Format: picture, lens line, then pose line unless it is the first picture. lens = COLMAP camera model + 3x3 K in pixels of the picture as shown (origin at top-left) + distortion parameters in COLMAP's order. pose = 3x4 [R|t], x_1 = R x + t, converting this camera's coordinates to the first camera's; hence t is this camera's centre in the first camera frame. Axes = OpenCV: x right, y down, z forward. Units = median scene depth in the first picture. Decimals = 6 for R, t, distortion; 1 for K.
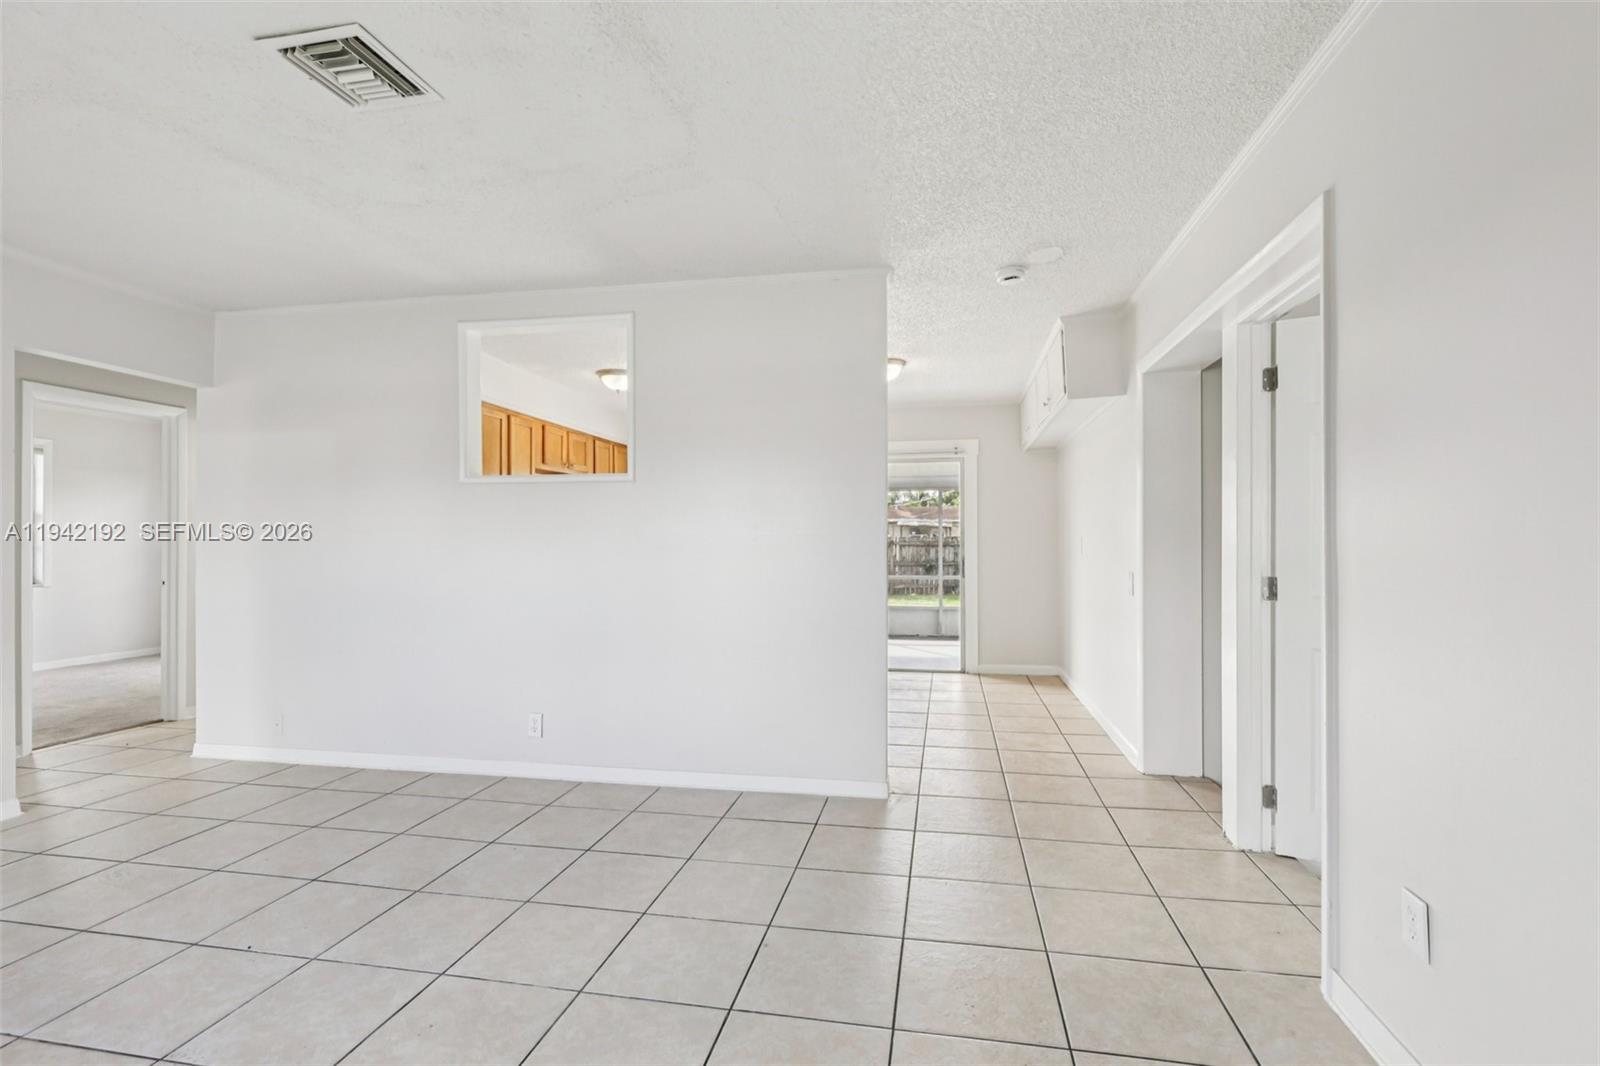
lens RADIAL K [[727.6, 0, 810.5], [0, 727.6, 539.6], [0, 0, 1]] dist [0.001585, 0.000018]
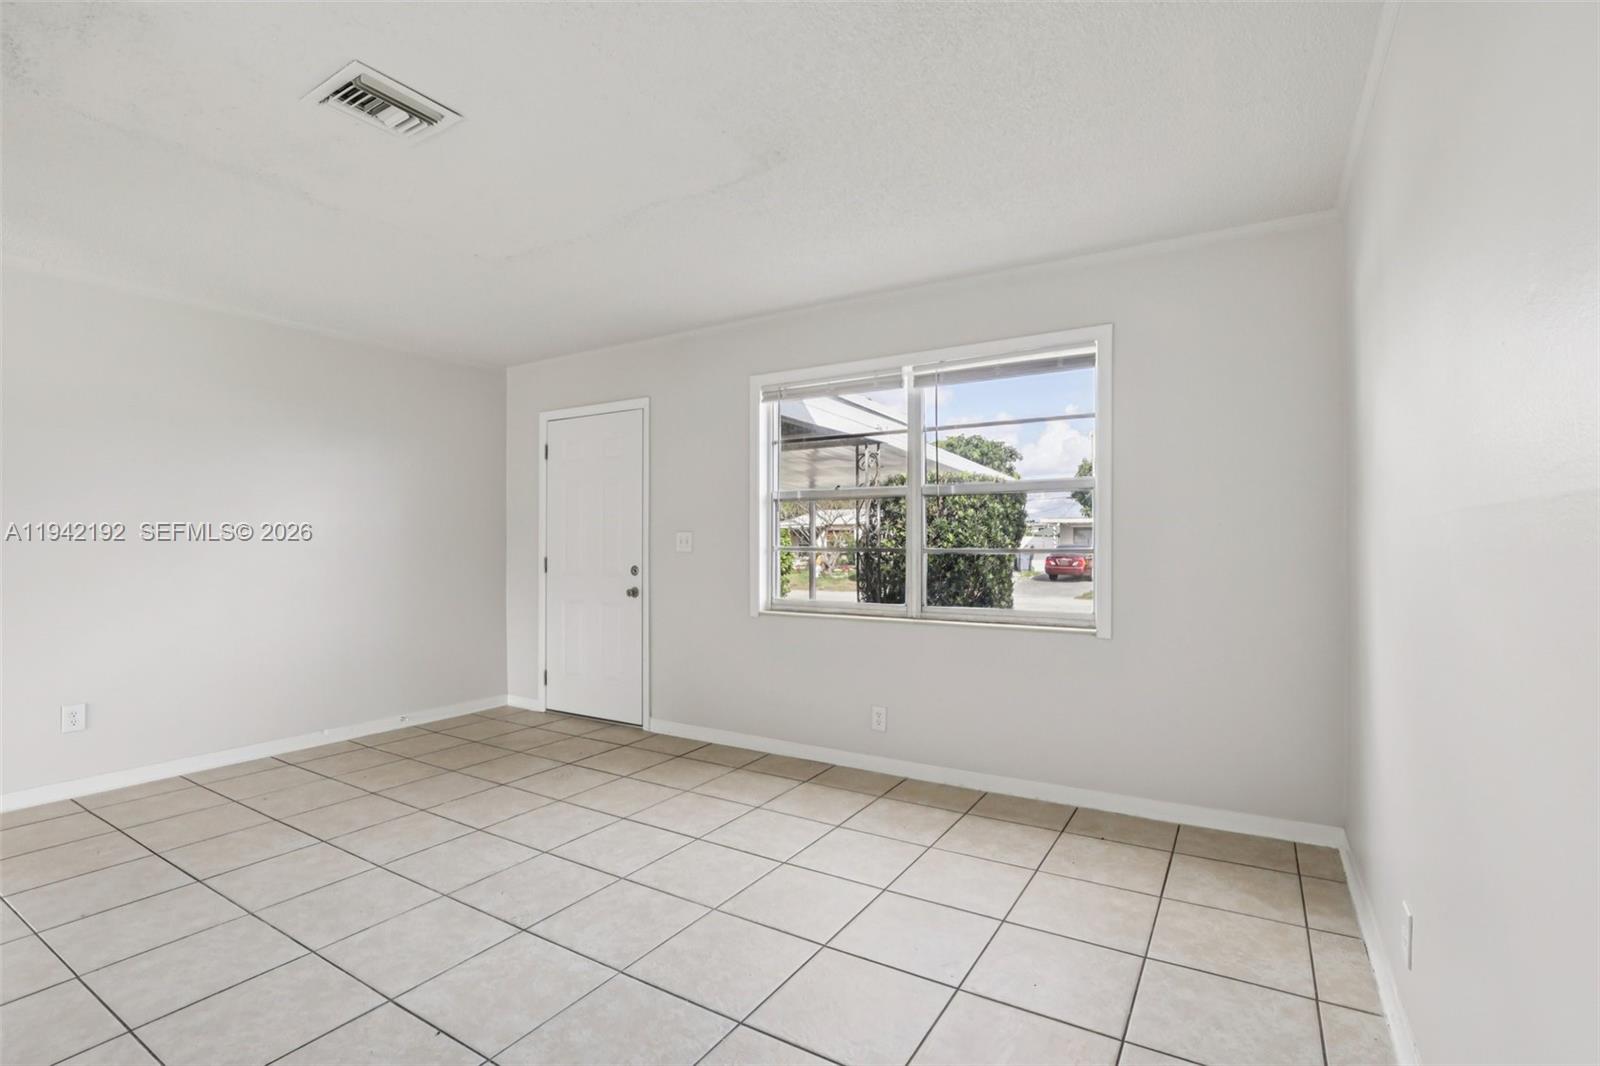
lens RADIAL K [[735.3, 0, 807.1], [0, 735.3, 540.3], [0, 0, 1]] dist [-0.025807, 0.000376]
pose [[-0.934641, 0.004882, 0.355559, -0.905824], [0.002831, 0.999976, -0.006288, 0.006411], [-0.355581, -0.004870, -0.934633, 1.009524]]
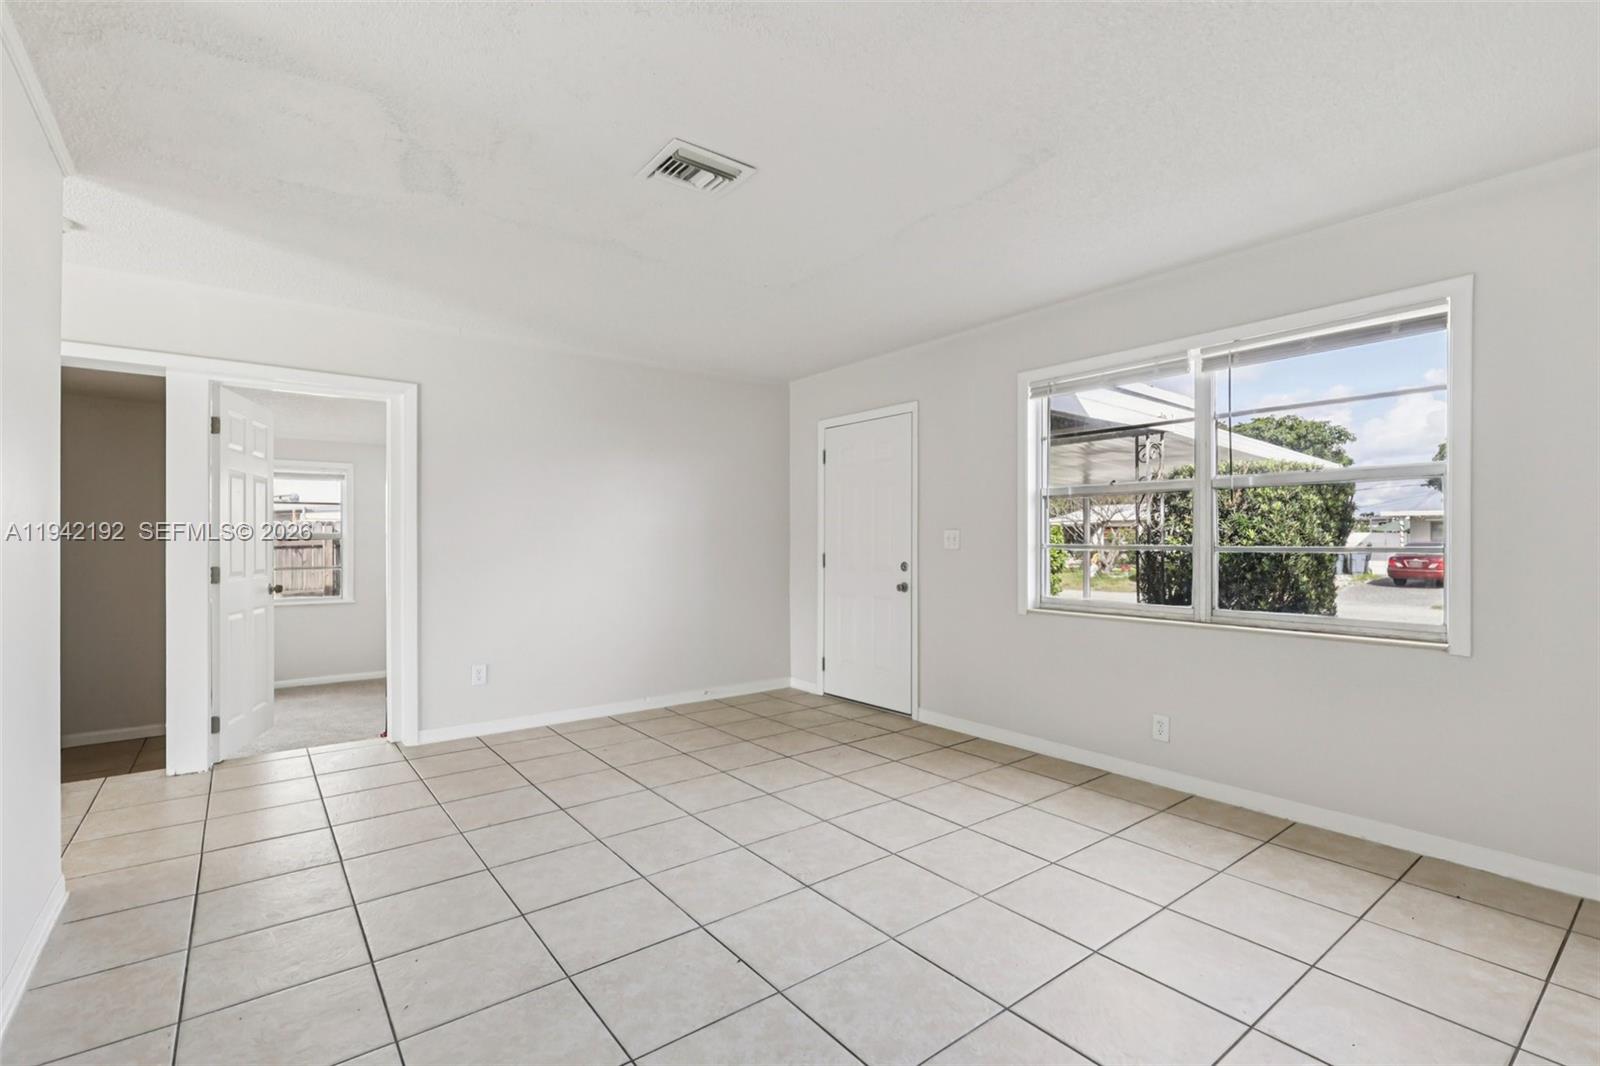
lens RADIAL K [[727.6, 0, 810.5], [0, 727.6, 539.6], [0, 0, 1]] dist [0.001585, 0.000018]
pose [[-0.751759, 0.004142, 0.659425, -0.920264], [0.001639, 0.999989, -0.004412, 0.006454], [-0.659436, -0.002236, -0.751757, 1.036341]]
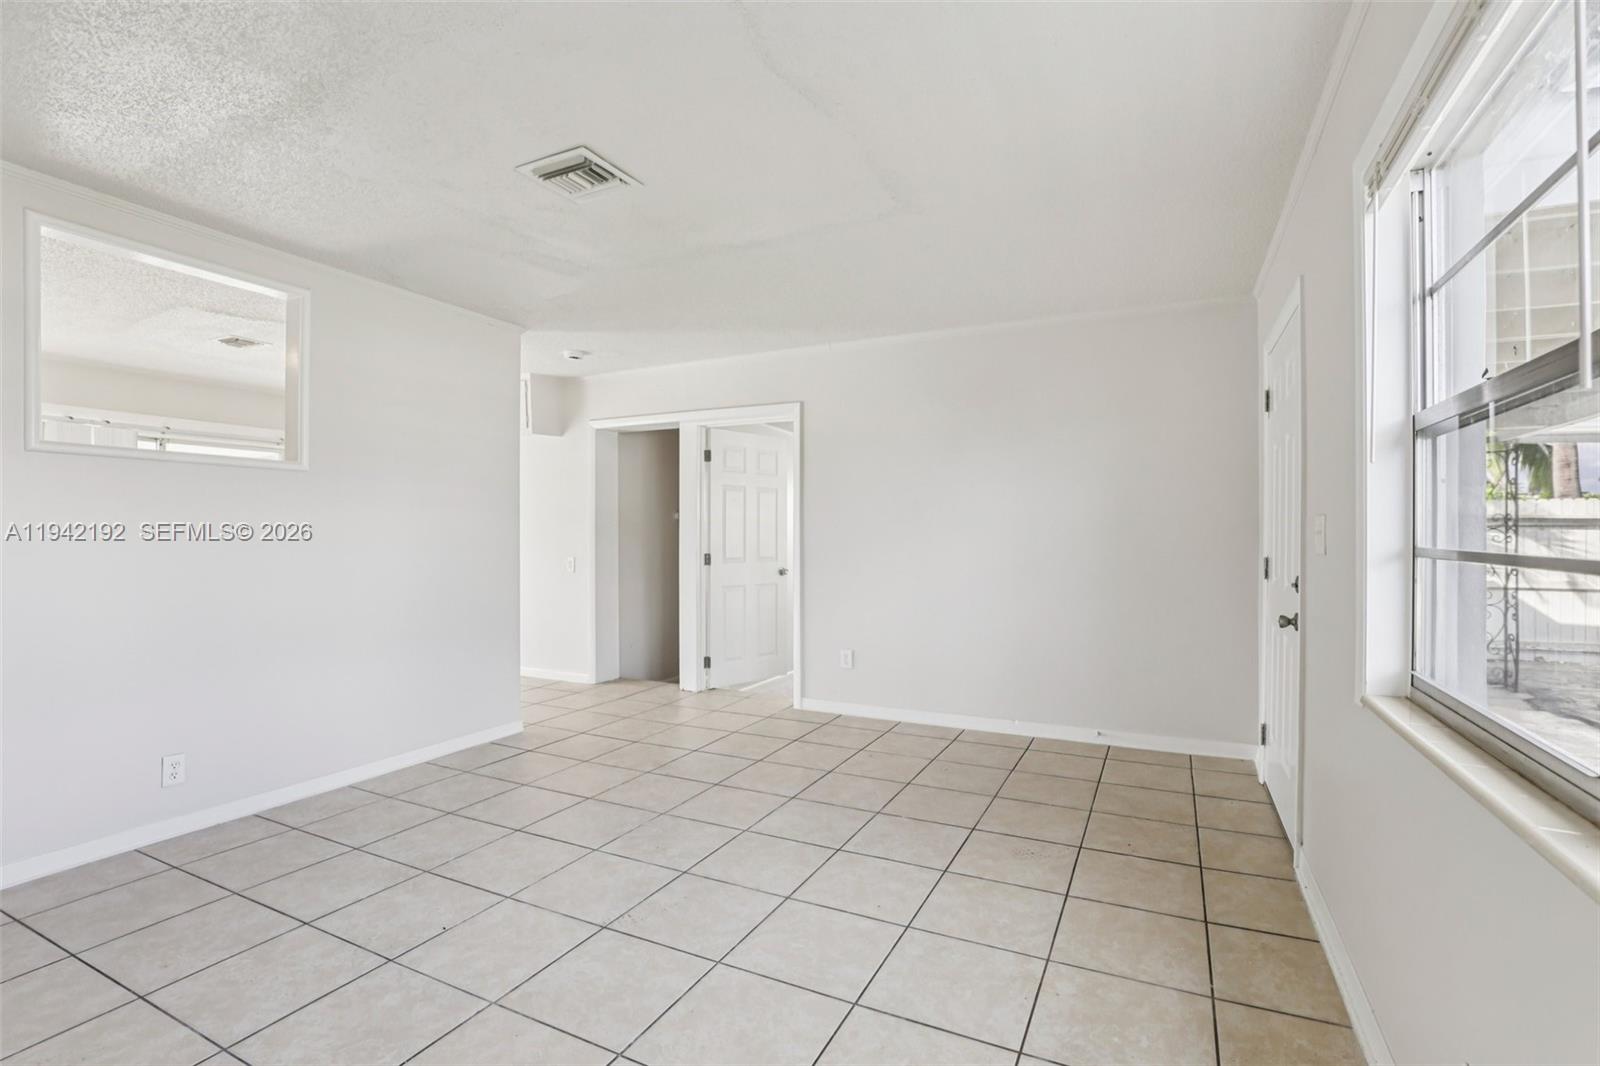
lens RADIAL K [[735.3, 0, 807.1], [0, 735.3, 540.3], [0, 0, 1]] dist [-0.025807, 0.000376]
pose [[0.270496, -0.005959, 0.962703, -1.010329], [-0.001085, 0.999978, 0.006495, 0.001108], [-0.962720, -0.002801, 0.270484, 0.142516]]
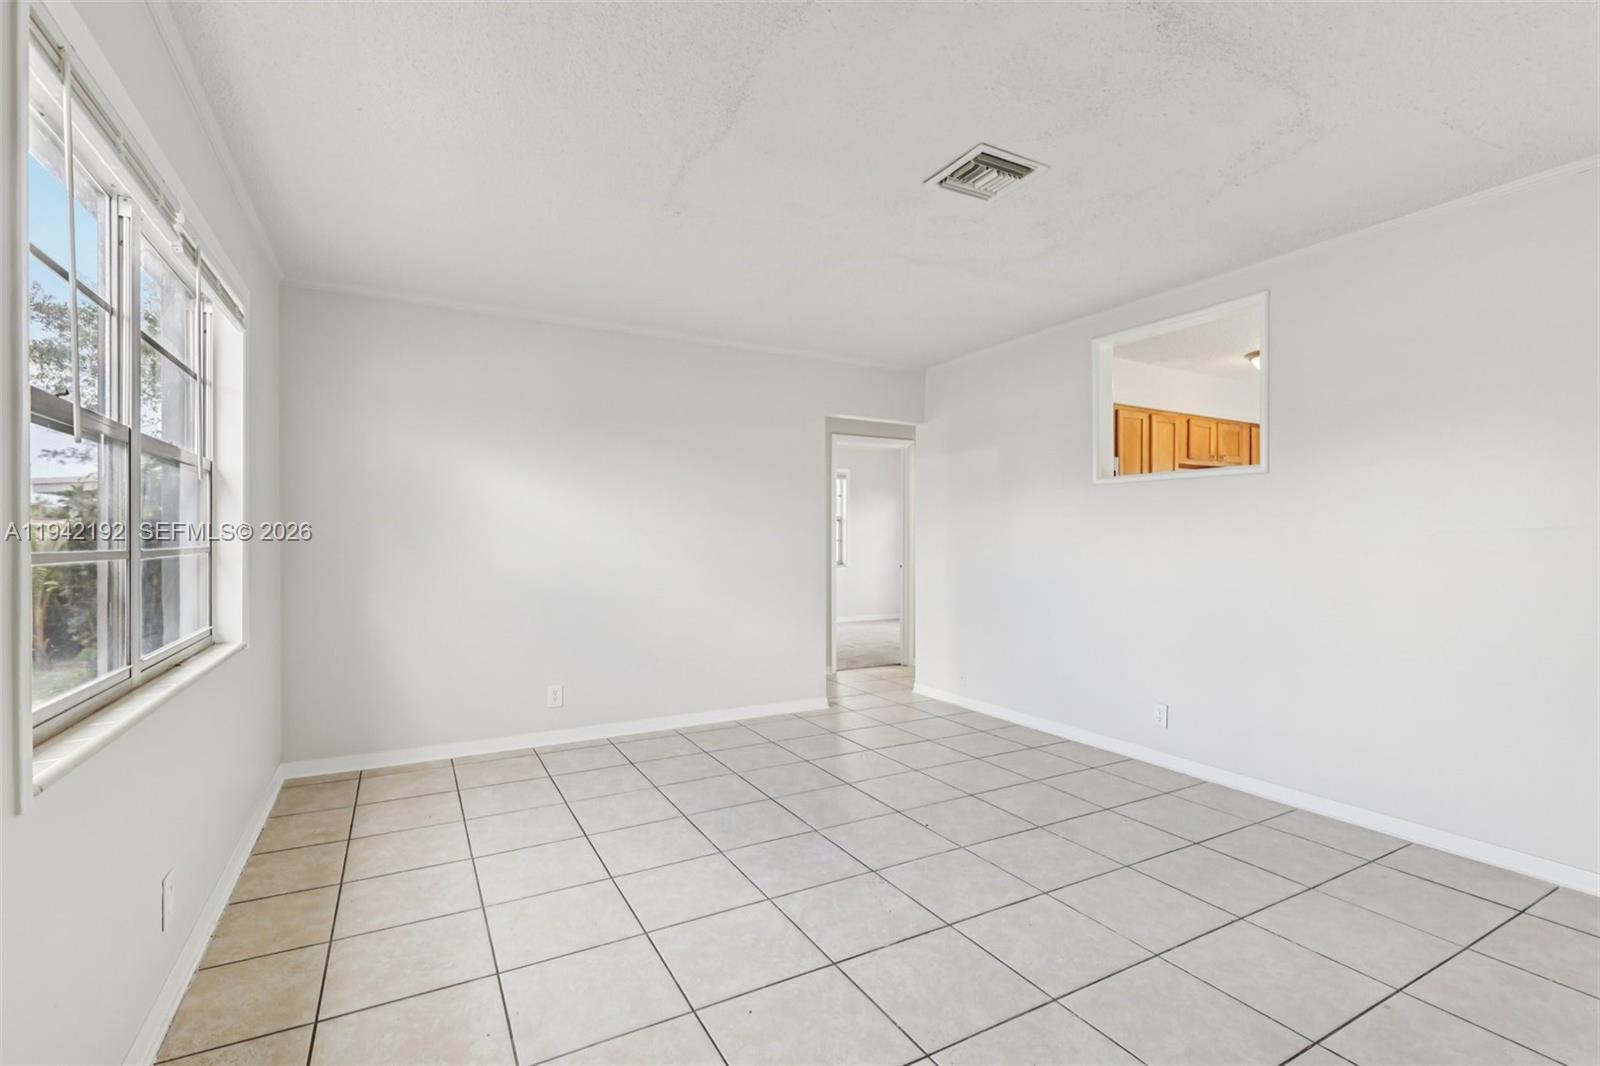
lens RADIAL K [[727.6, 0, 810.5], [0, 727.6, 539.6], [0, 0, 1]] dist [0.001585, 0.000018]
pose [[0.642298, 0.003991, -0.766445, 0.099884], [-0.000054, 0.999987, 0.005162, 0.001110], [0.766455, -0.003274, 0.642290, -0.045074]]
